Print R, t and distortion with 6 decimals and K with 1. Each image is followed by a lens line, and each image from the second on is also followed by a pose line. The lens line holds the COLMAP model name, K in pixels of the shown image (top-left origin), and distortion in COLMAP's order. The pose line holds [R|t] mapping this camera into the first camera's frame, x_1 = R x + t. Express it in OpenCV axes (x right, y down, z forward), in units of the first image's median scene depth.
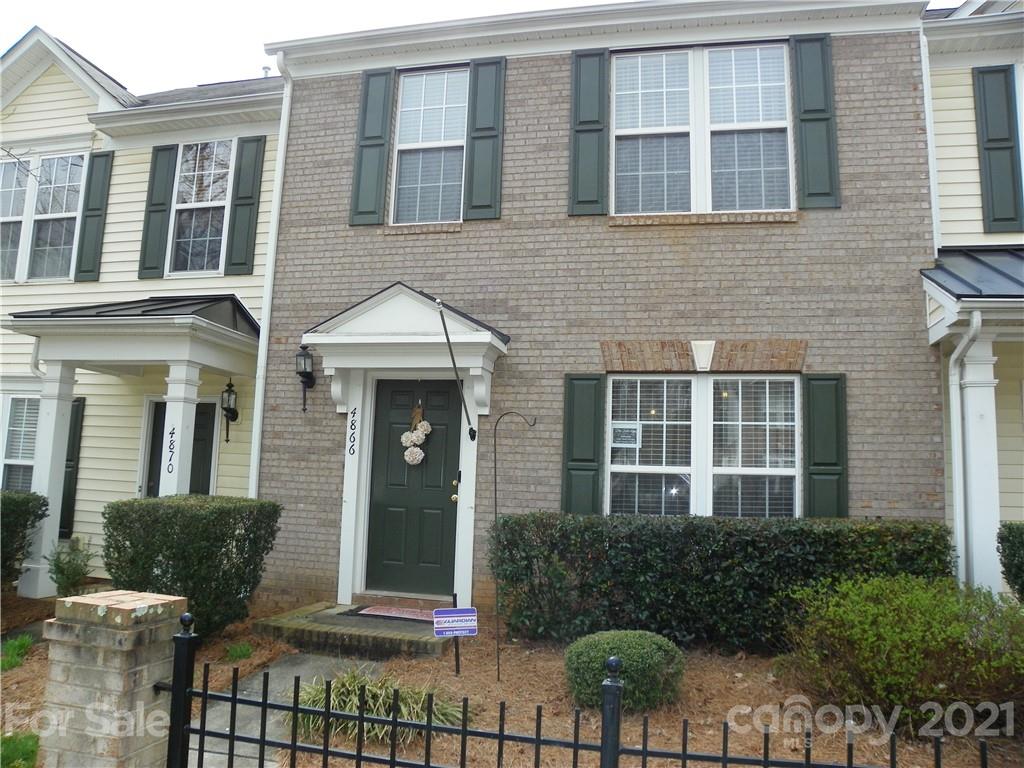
lens RADIAL K [[758.1, 0, 509.1], [0, 758.1, 383.7], [0, 0, 1]] dist [-0.132707, 0.060373]
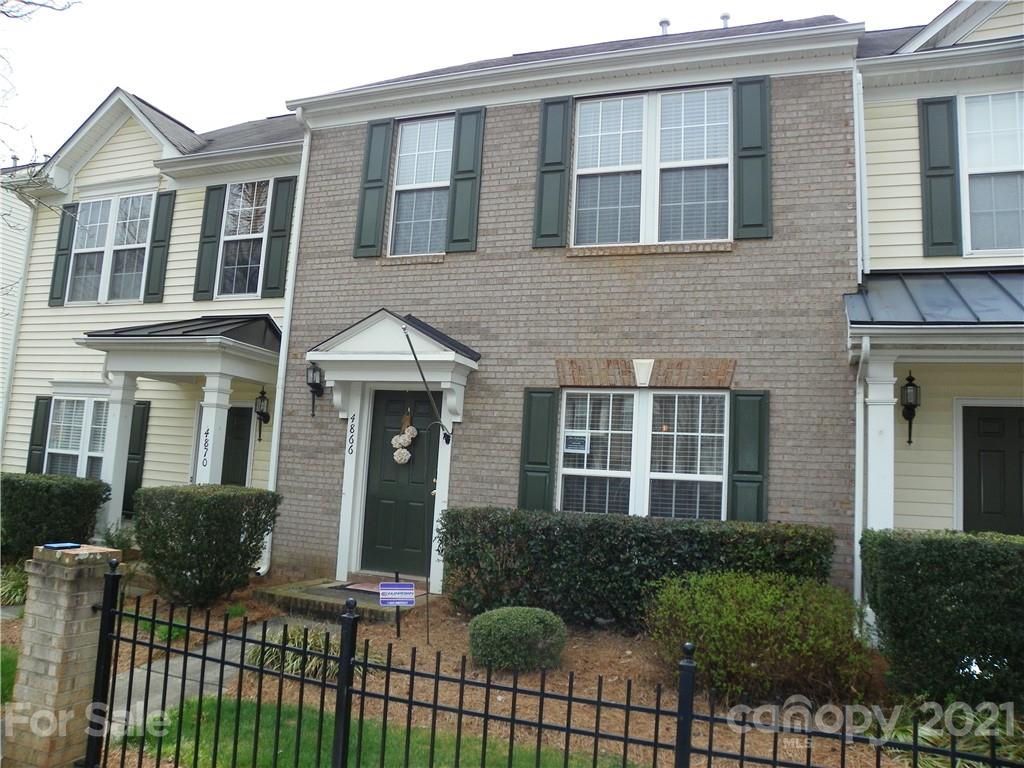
lens RADIAL K [[758.1, 0, 515.3], [0, 758.1, 386.6], [0, 0, 1]] dist [-0.132707, 0.060373]
pose [[0.991172, 0.008685, -0.132297, 0.208524], [-0.007998, 0.999952, 0.005722, -0.020588], [0.132341, -0.004613, 0.991194, -0.135018]]
